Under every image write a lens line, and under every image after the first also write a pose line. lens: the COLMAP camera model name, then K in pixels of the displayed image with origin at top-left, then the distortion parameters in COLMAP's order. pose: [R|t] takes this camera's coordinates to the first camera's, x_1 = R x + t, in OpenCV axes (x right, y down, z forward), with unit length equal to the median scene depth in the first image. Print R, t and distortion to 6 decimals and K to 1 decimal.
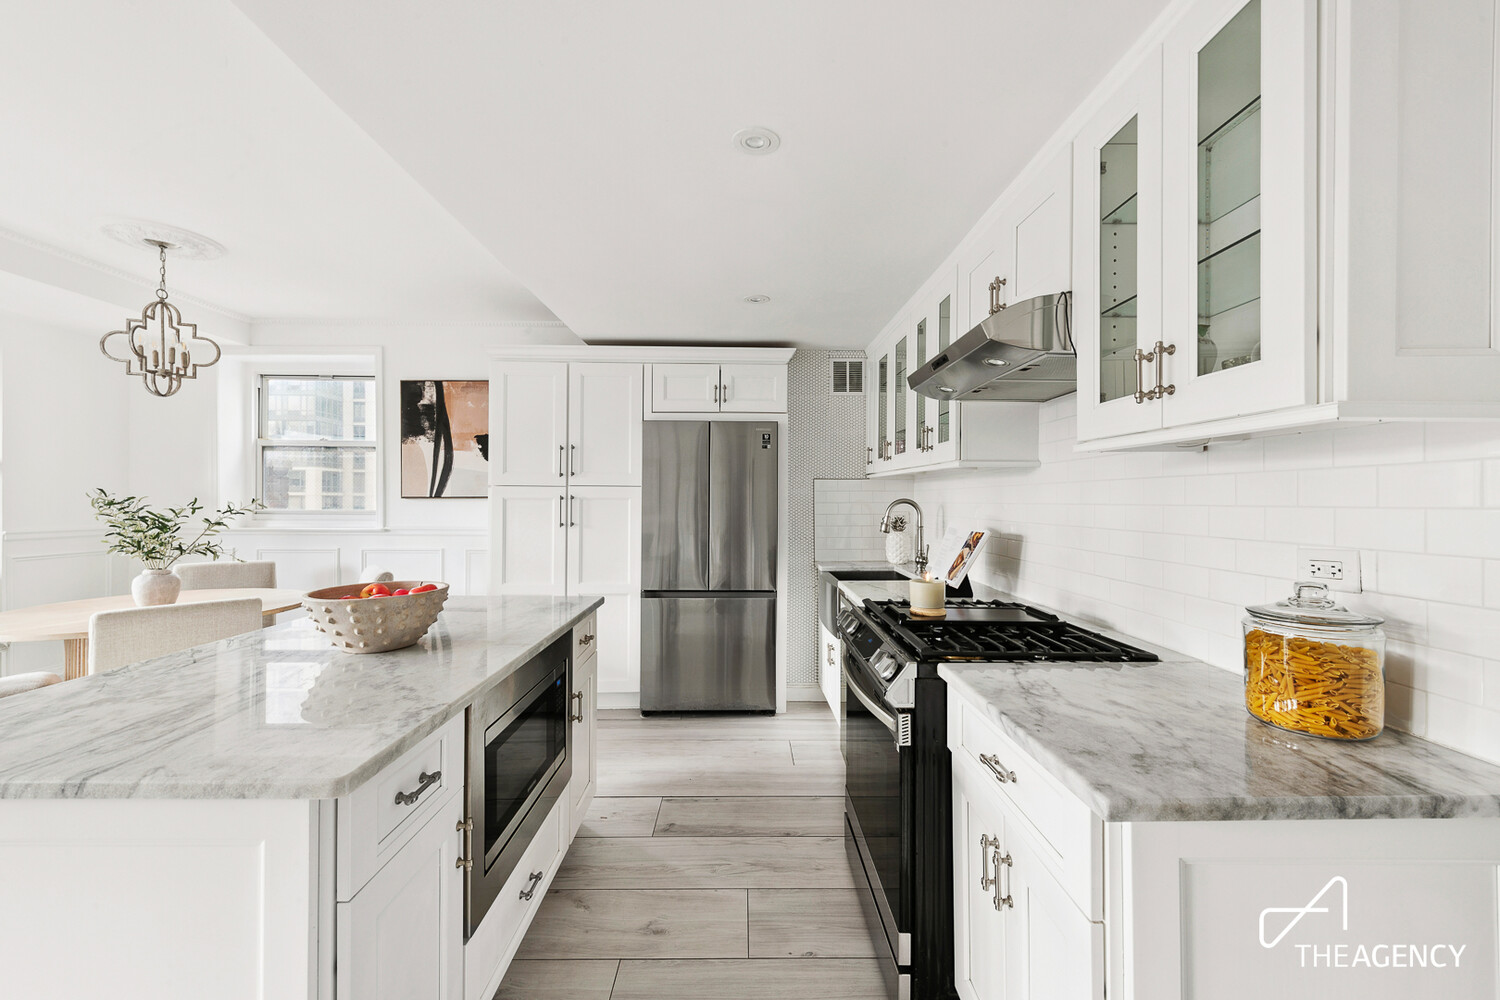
lens RADIAL K [[590.4, 0, 752.5], [0, 590.4, 498.6], [0, 0, 1]] dist [-0.001483, -0.000239]
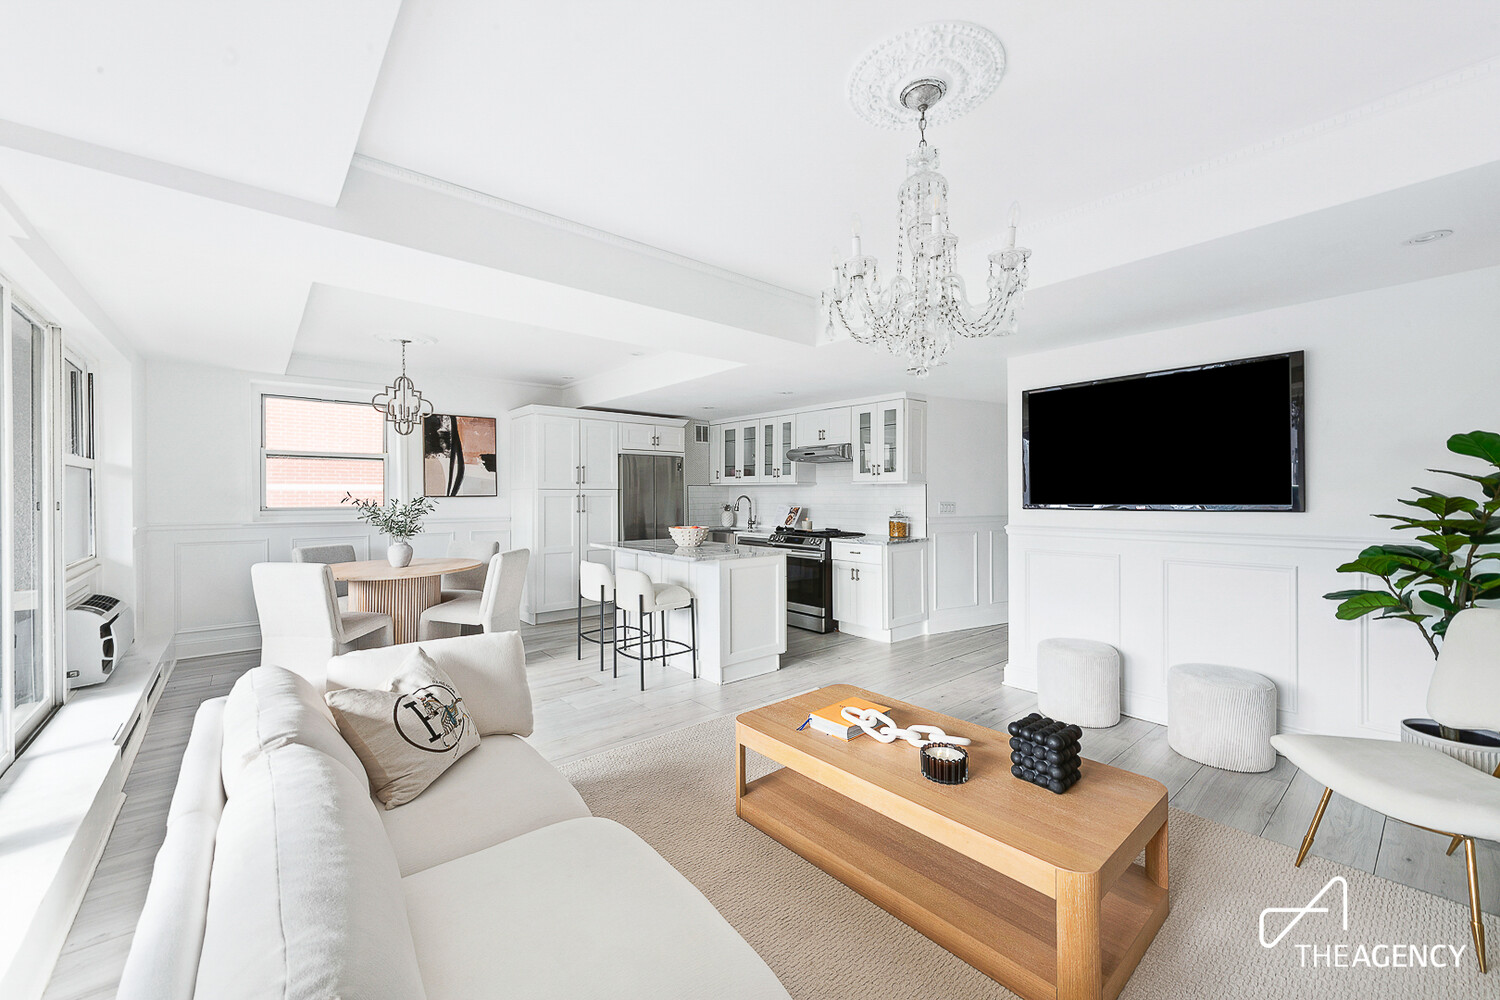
lens RADIAL K [[590.4, 0, 750.6], [0, 590.4, 495.2], [0, 0, 1]] dist [-0.001483, -0.000239]
pose [[0.771888, -0.007910, 0.635710, -0.911875], [0.003009, 0.999957, 0.008788, -0.015303], [-0.635752, -0.004871, 0.771878, -0.597446]]
